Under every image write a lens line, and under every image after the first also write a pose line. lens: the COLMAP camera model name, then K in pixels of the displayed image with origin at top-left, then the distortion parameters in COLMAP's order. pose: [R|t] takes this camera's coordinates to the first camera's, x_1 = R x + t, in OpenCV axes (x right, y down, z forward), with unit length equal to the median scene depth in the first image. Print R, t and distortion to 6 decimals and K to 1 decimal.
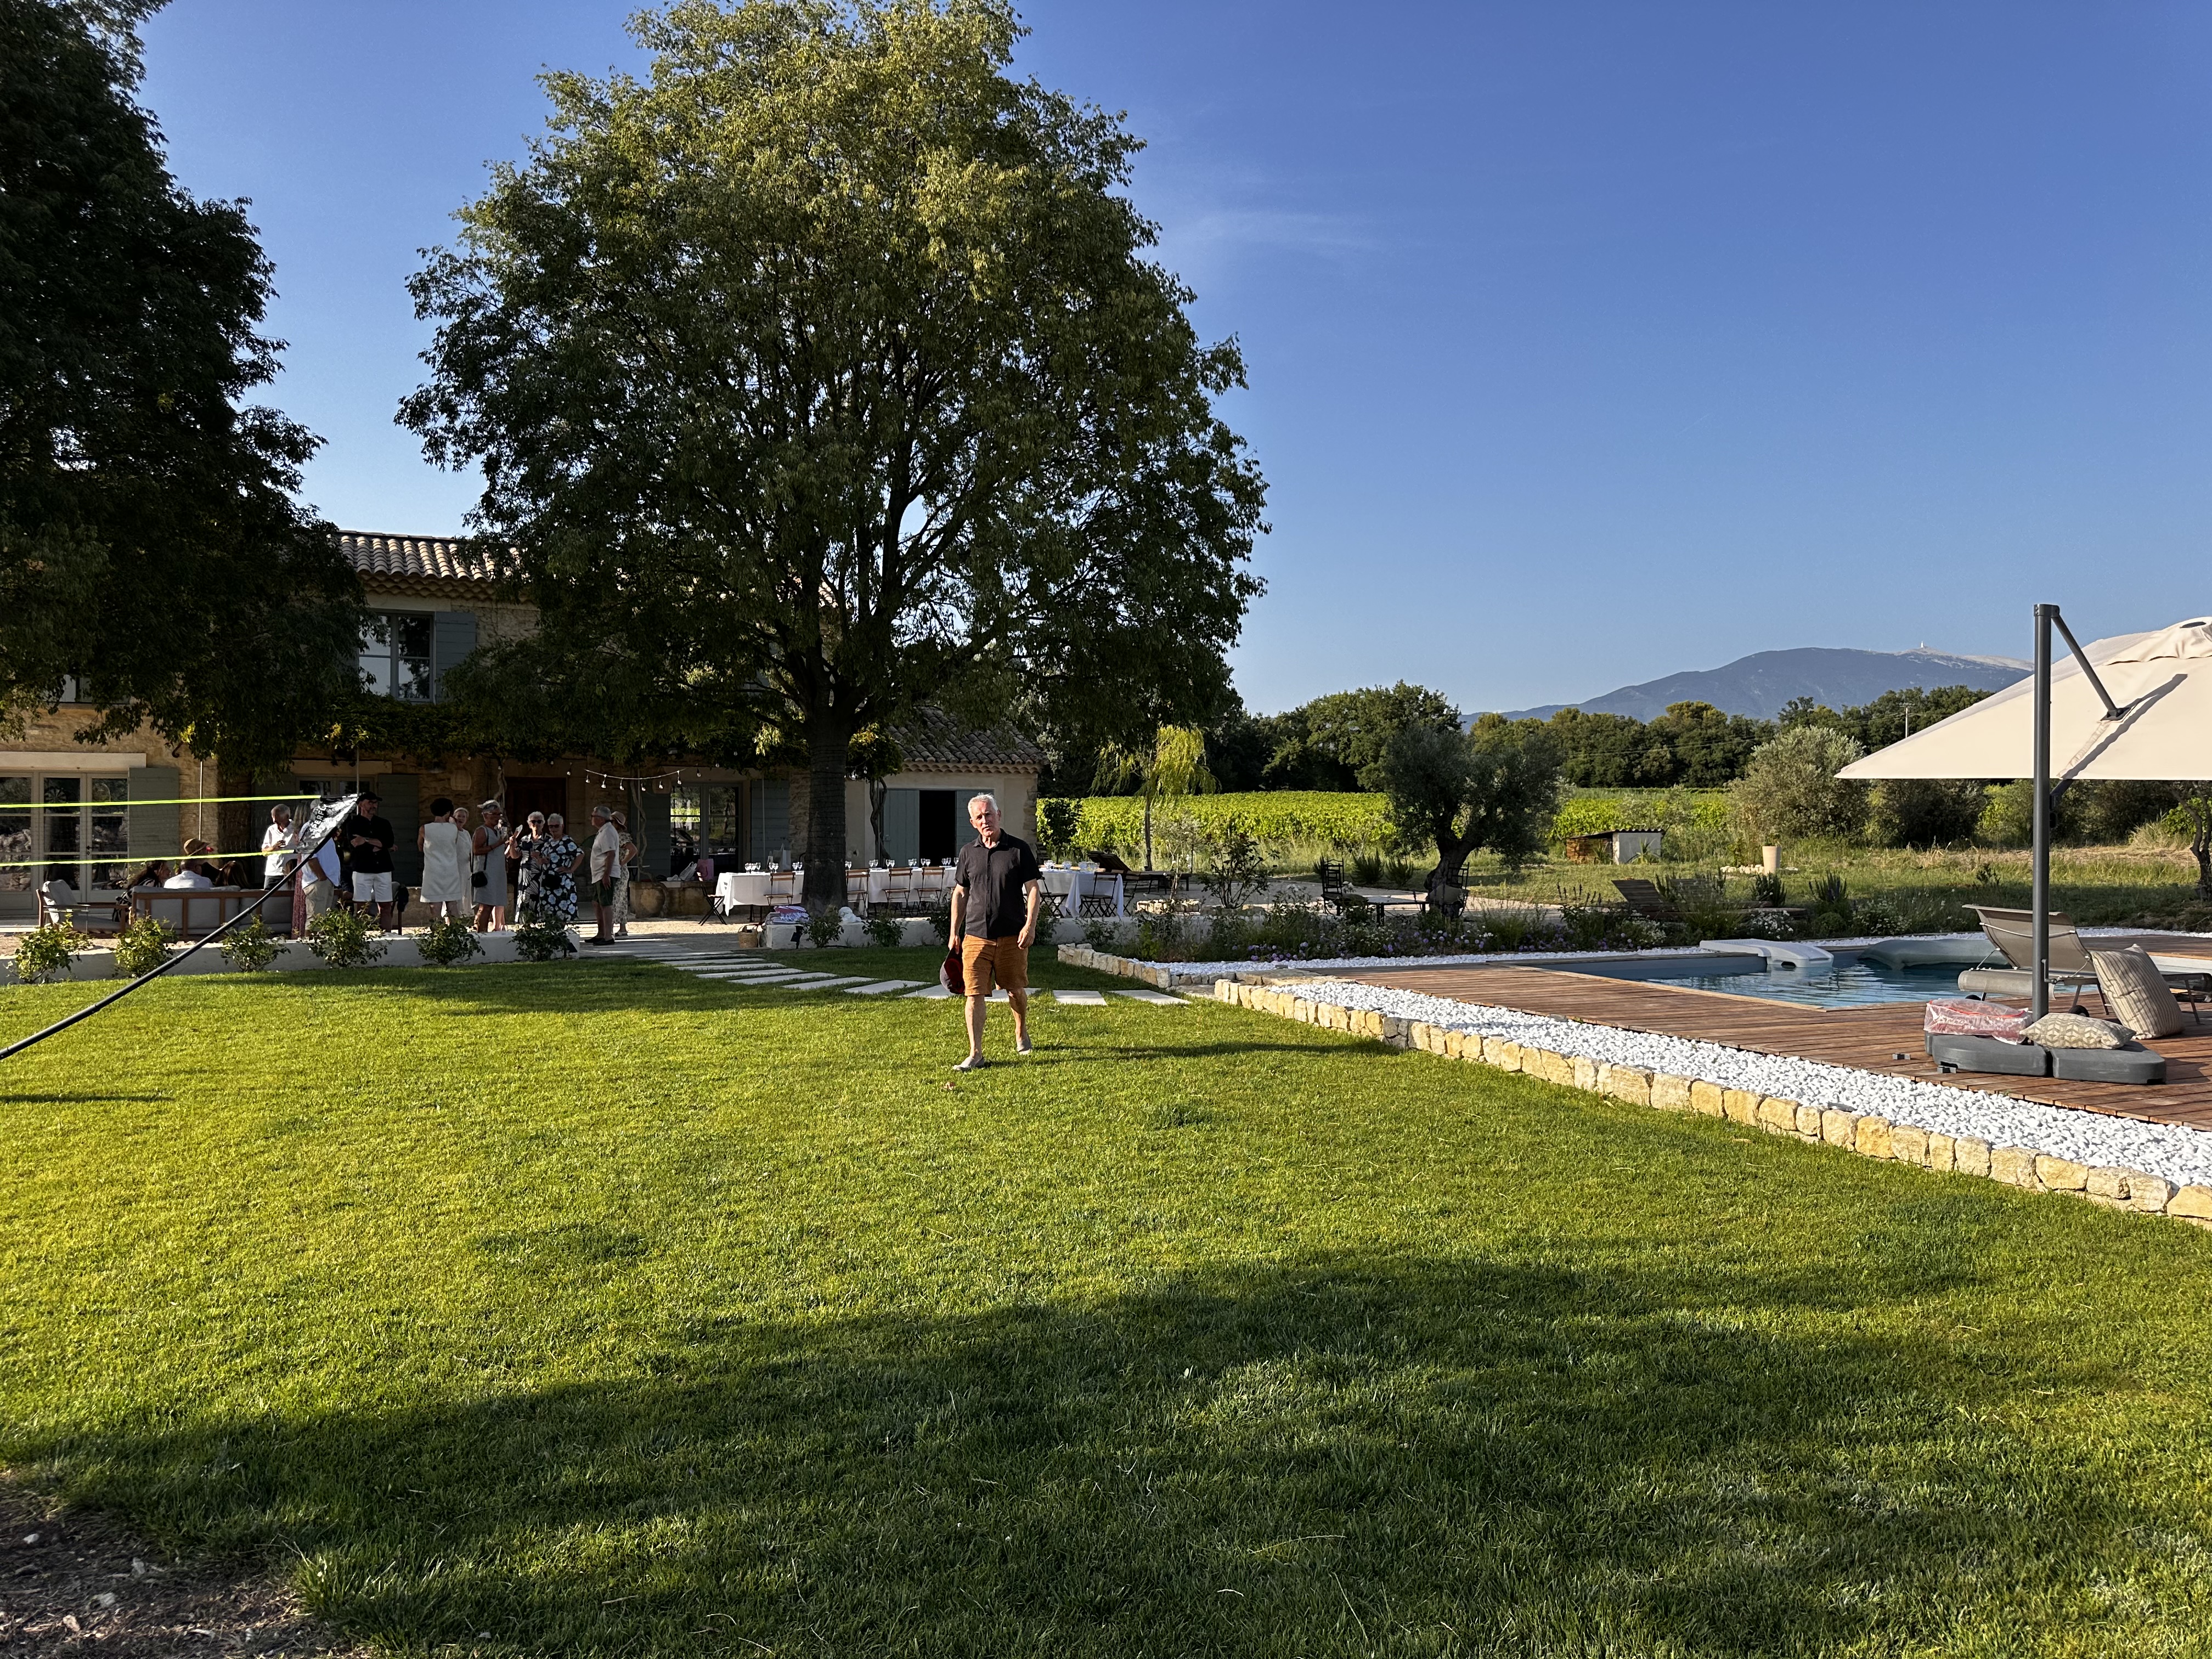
lens RADIAL K [[1515.5, 0, 1057.8], [0, 1515.5, 816.5], [0, 0, 1]] dist [0.075639, -0.101472]
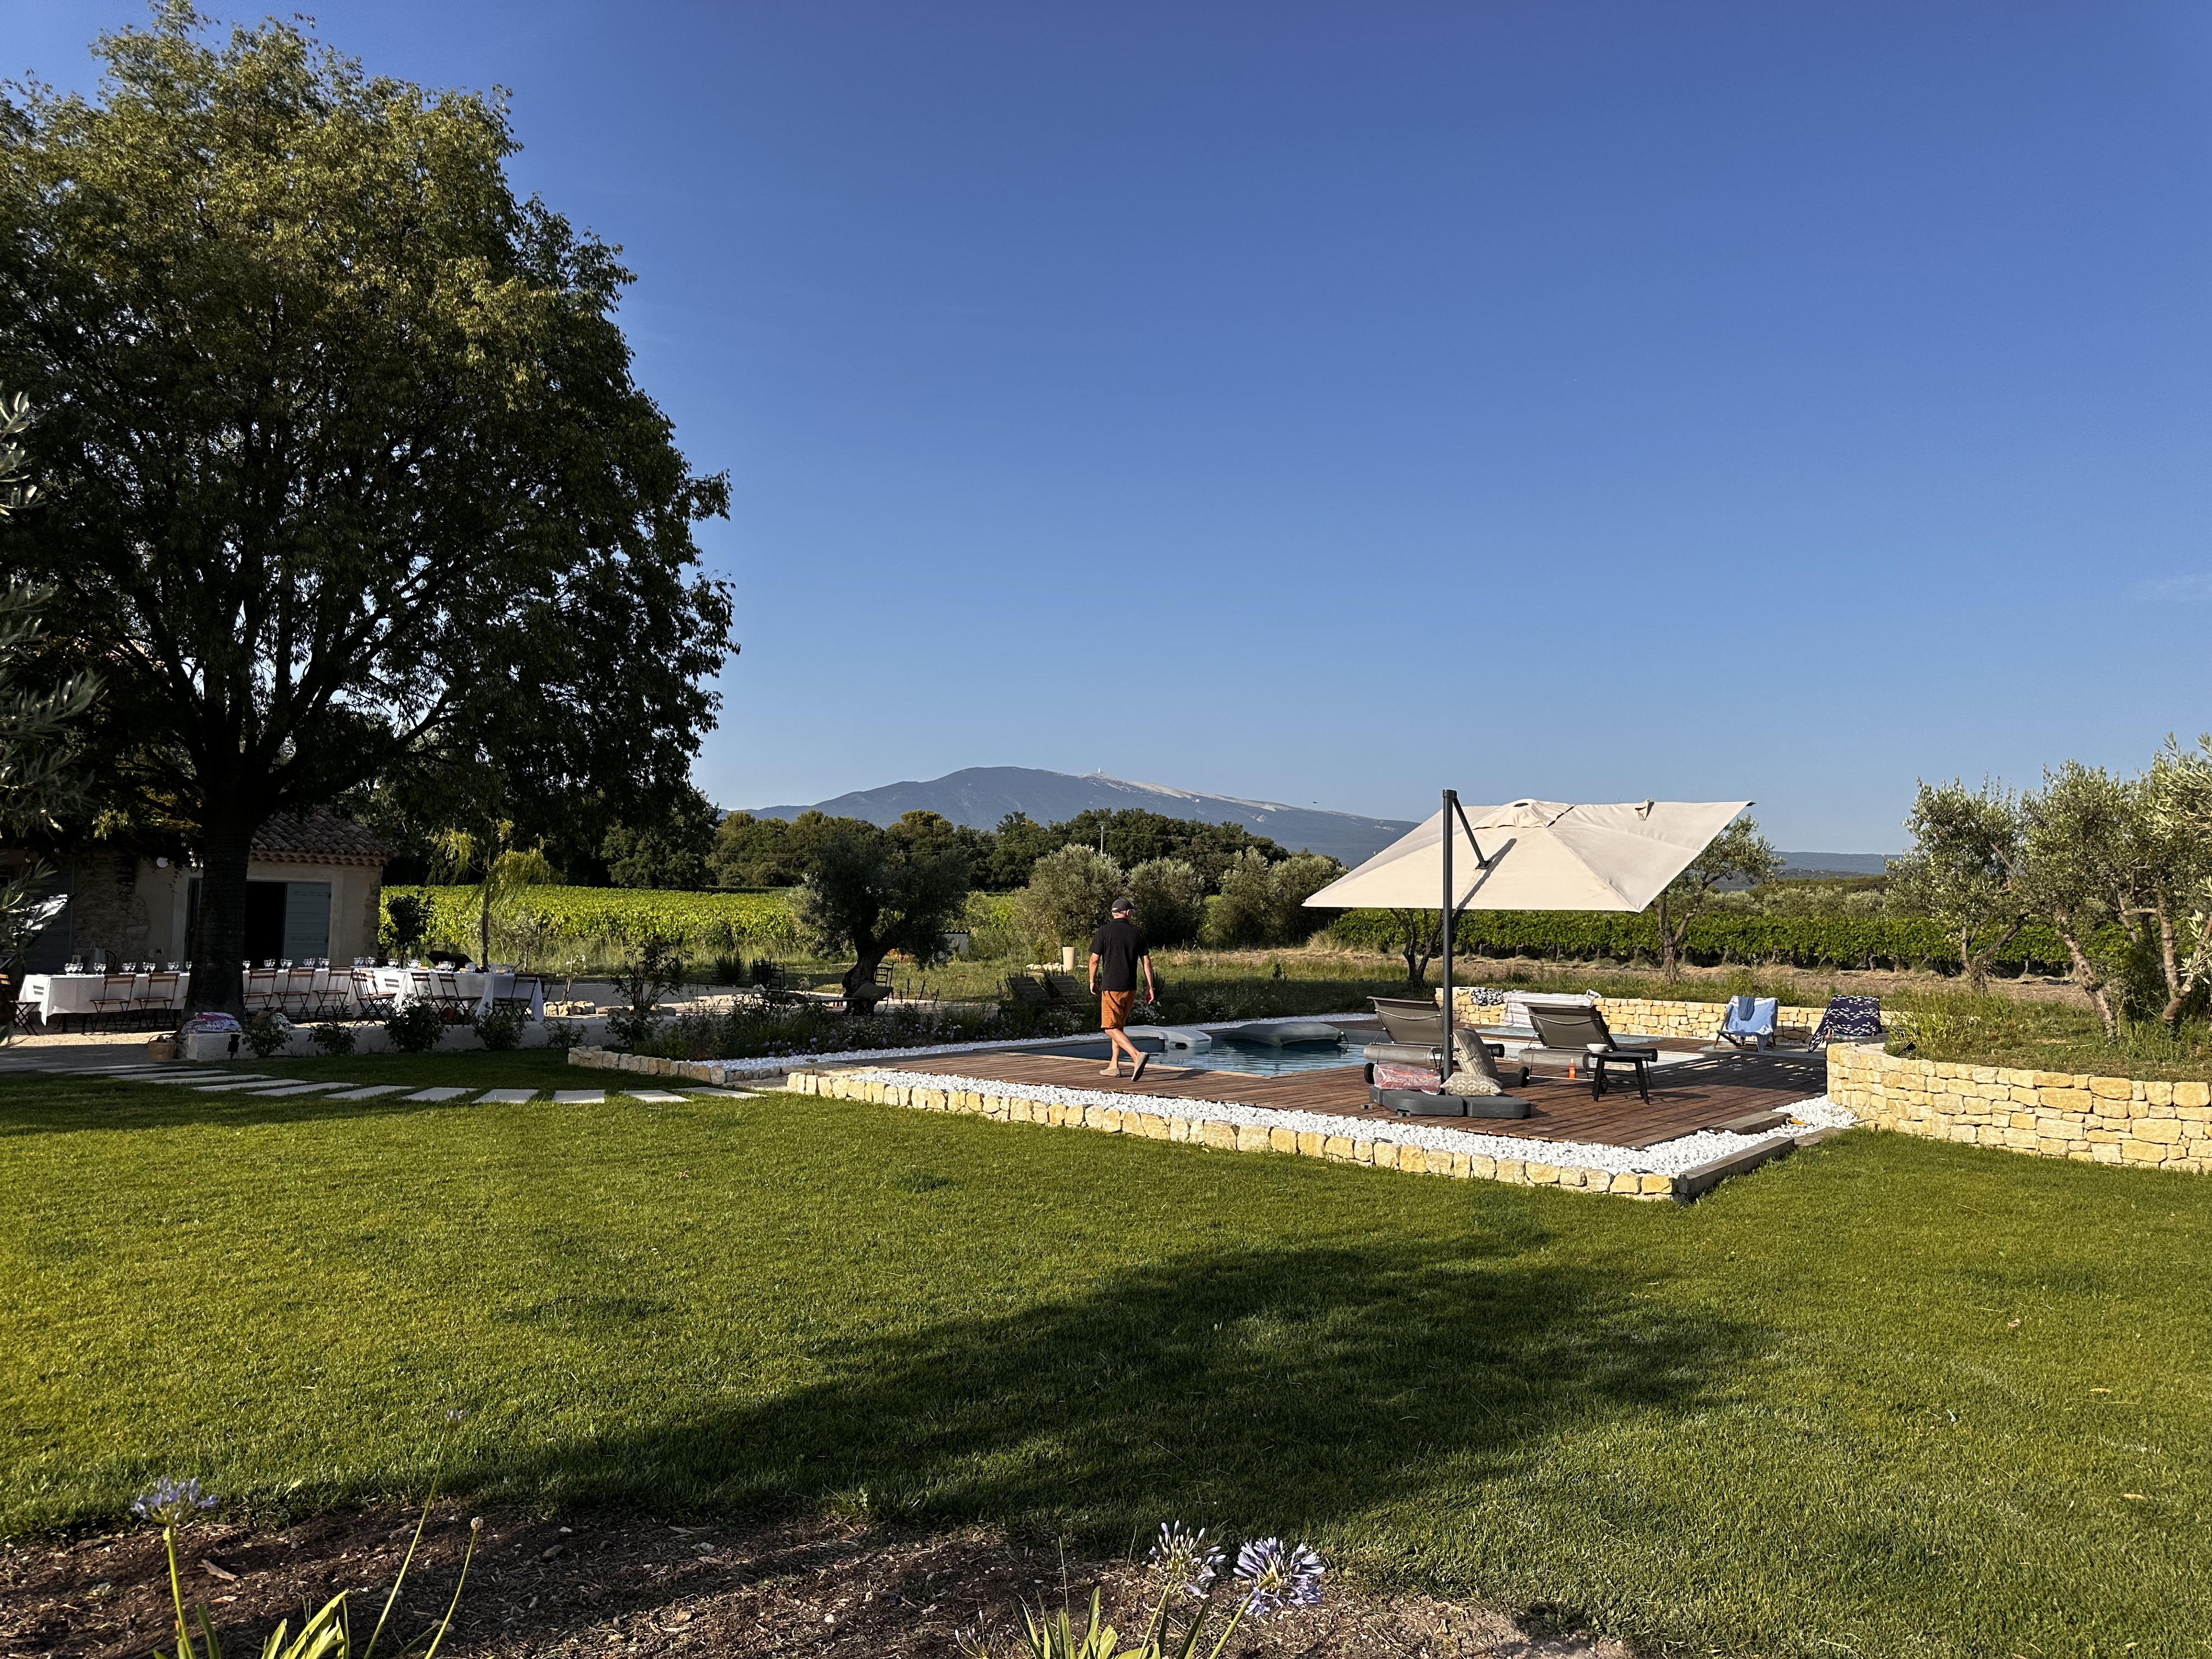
lens RADIAL K [[1515.5, 0, 1057.8], [0, 1515.5, 816.5], [0, 0, 1]] dist [0.075639, -0.101472]
pose [[0.891585, 0.044404, 0.450671, -0.178042], [-0.015473, 0.997587, -0.067679, -0.004329], [-0.452589, 0.053369, 0.890121, -0.059793]]
